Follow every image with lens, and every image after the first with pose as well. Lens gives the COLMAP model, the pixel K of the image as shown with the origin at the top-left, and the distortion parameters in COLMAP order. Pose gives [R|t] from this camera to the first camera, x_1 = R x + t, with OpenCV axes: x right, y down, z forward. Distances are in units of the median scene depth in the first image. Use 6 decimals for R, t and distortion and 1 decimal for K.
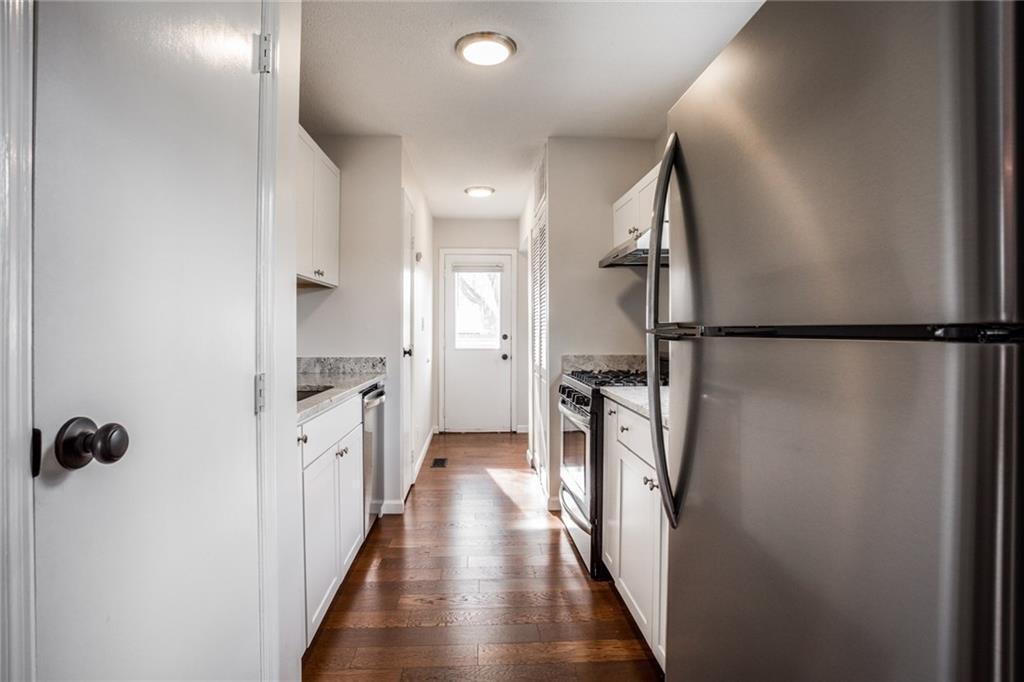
lens RADIAL K [[514.4, 0, 499.6], [0, 514.4, 335.2], [0, 0, 1]] dist [-0.080068, 0.036282]
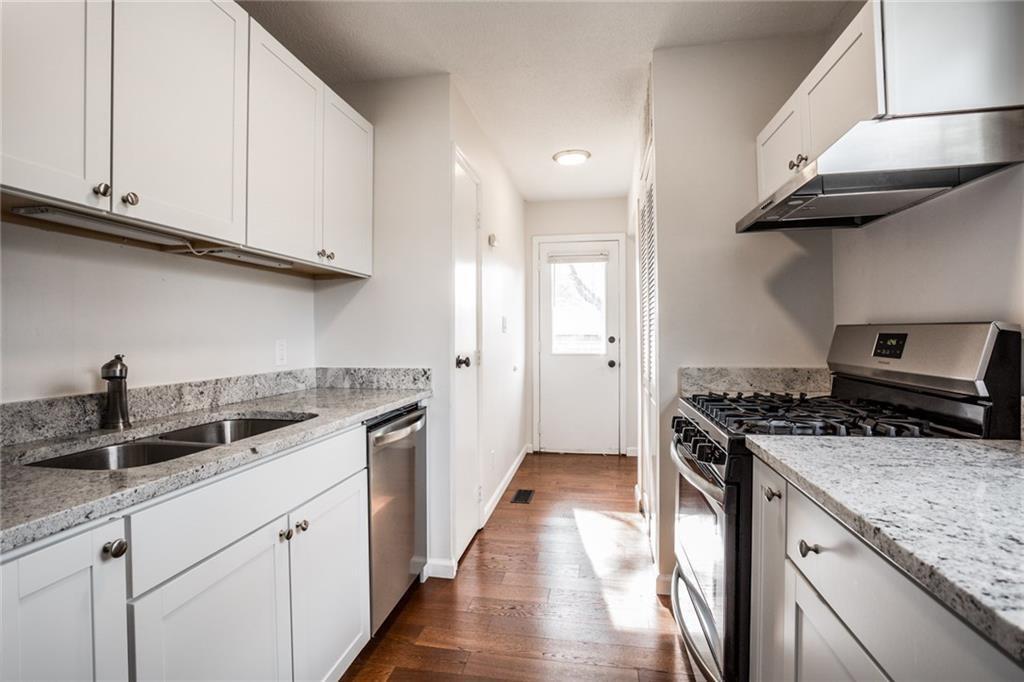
lens RADIAL K [[502.7, 0, 503.2], [0, 502.7, 335.7], [0, 0, 1]] dist [-0.072332, 0.032362]
pose [[0.972426, -0.005816, -0.233138, 0.050428], [0.005085, 0.999980, -0.003735, -0.001595], [0.233155, 0.002447, 0.972436, 0.310415]]
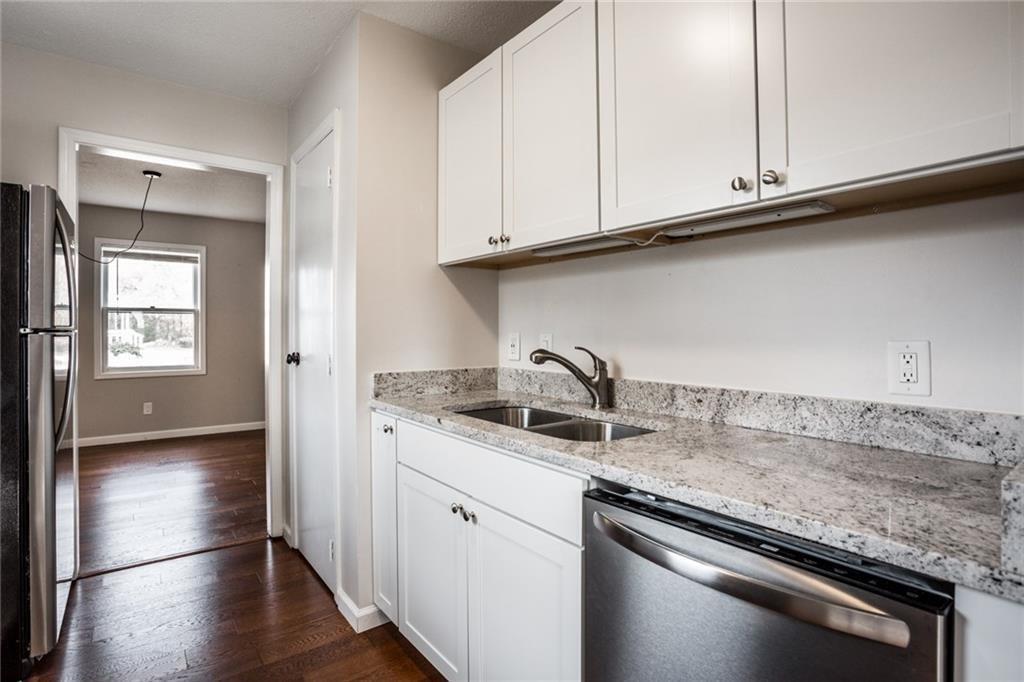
lens RADIAL K [[502.7, 0, 503.2], [0, 502.7, 335.7], [0, 0, 1]] dist [-0.072332, 0.032362]
pose [[-0.818178, 0.002650, -0.574959, 0.014638], [-0.007031, 0.999868, 0.014614, -0.007883], [0.574922, 0.015999, -0.818052, 1.011230]]
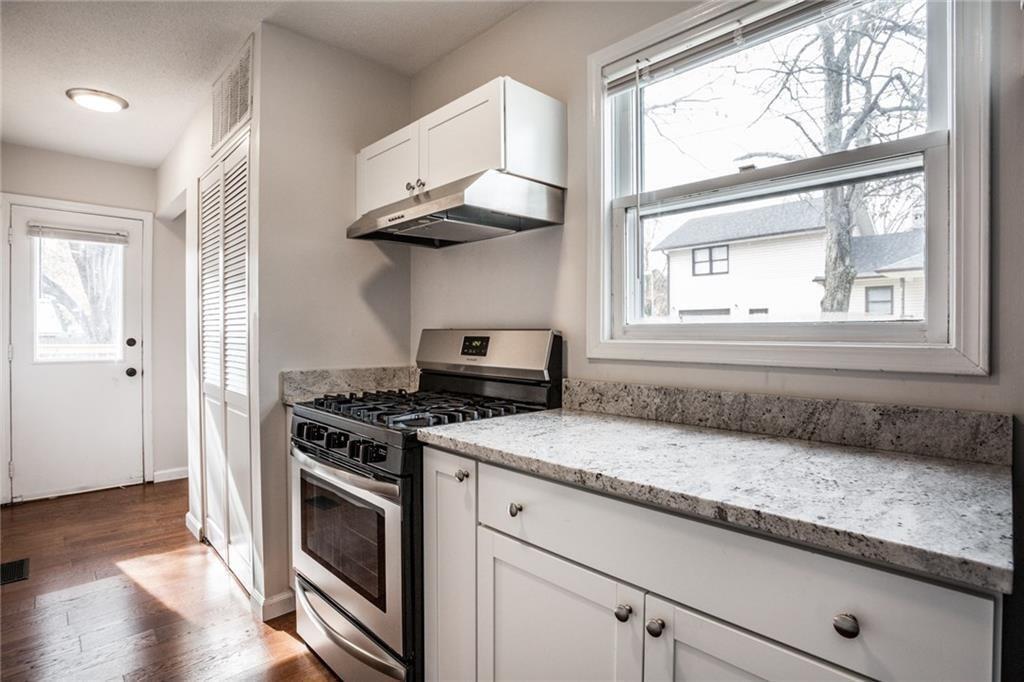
lens RADIAL K [[521.0, 0, 497.8], [0, 521.0, 340.2], [0, 0, 1]] dist [-0.076066, 0.035592]
pose [[0.767140, -0.005414, 0.641457, -0.079473], [0.002649, 0.999983, 0.005273, -0.002506], [-0.641475, -0.002346, 0.767141, 0.343604]]
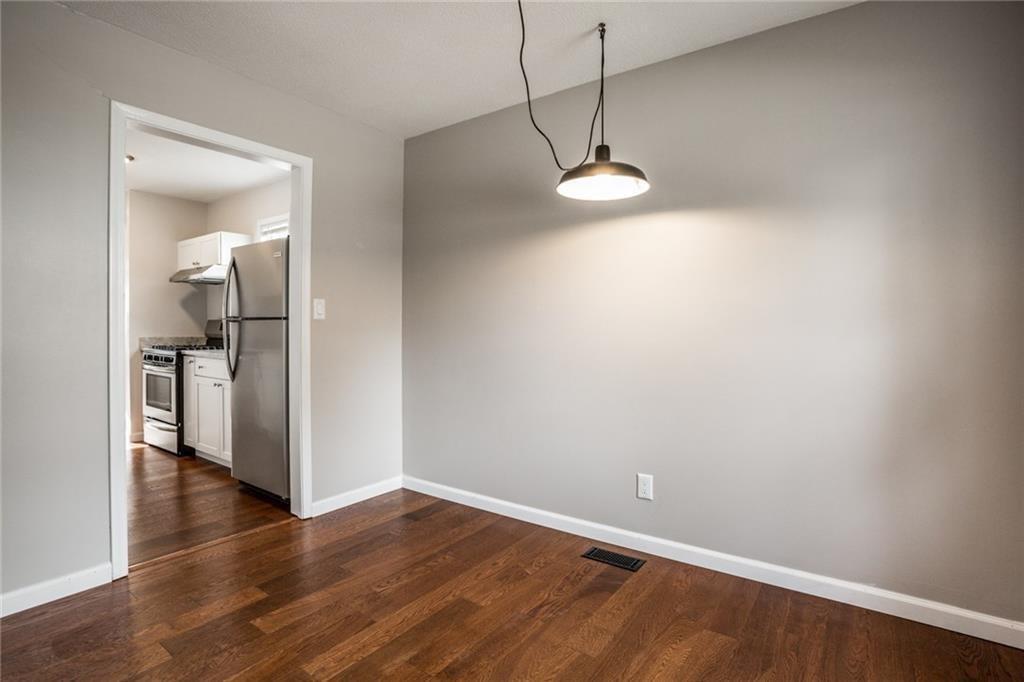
lens RADIAL K [[502.7, 0, 503.2], [0, 502.7, 335.7], [0, 0, 1]] dist [-0.072332, 0.032362]
pose [[0.628010, -0.001932, 0.778203, -0.321558], [-0.001930, 0.999990, 0.004040, 0.026762], [-0.778203, -0.004039, 0.628000, -0.727143]]
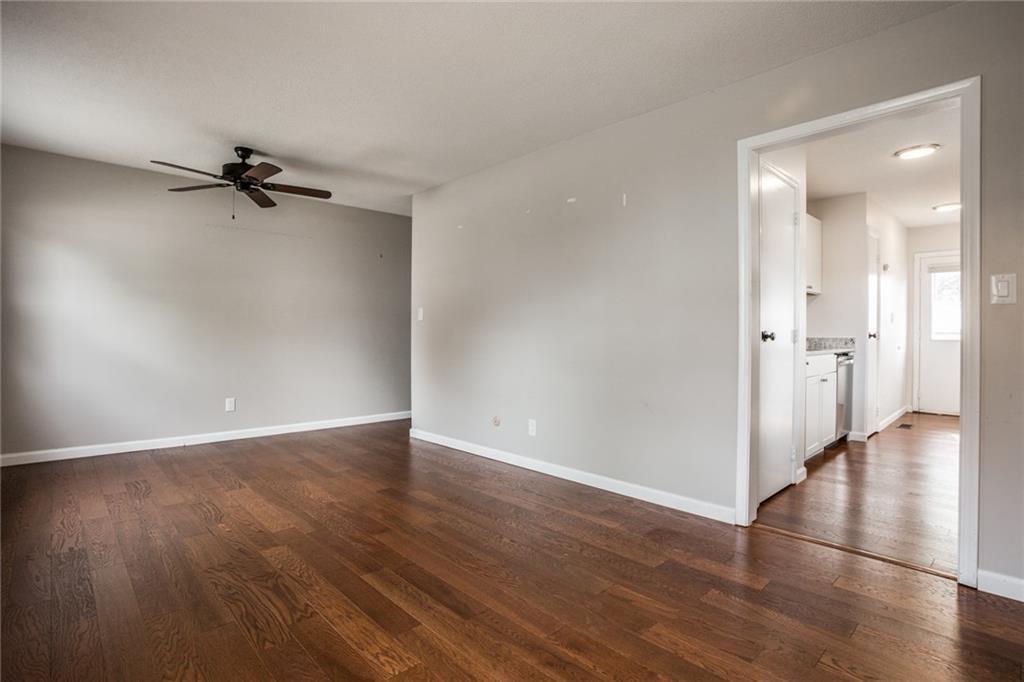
lens RADIAL K [[502.7, 0, 503.2], [0, 502.7, 335.7], [0, 0, 1]] dist [-0.072332, 0.032362]
pose [[0.645940, 0.004937, -0.763372, 0.212335], [-0.008320, 0.999965, -0.000572, 0.045081], [0.763343, 0.006721, 0.645959, -0.746382]]
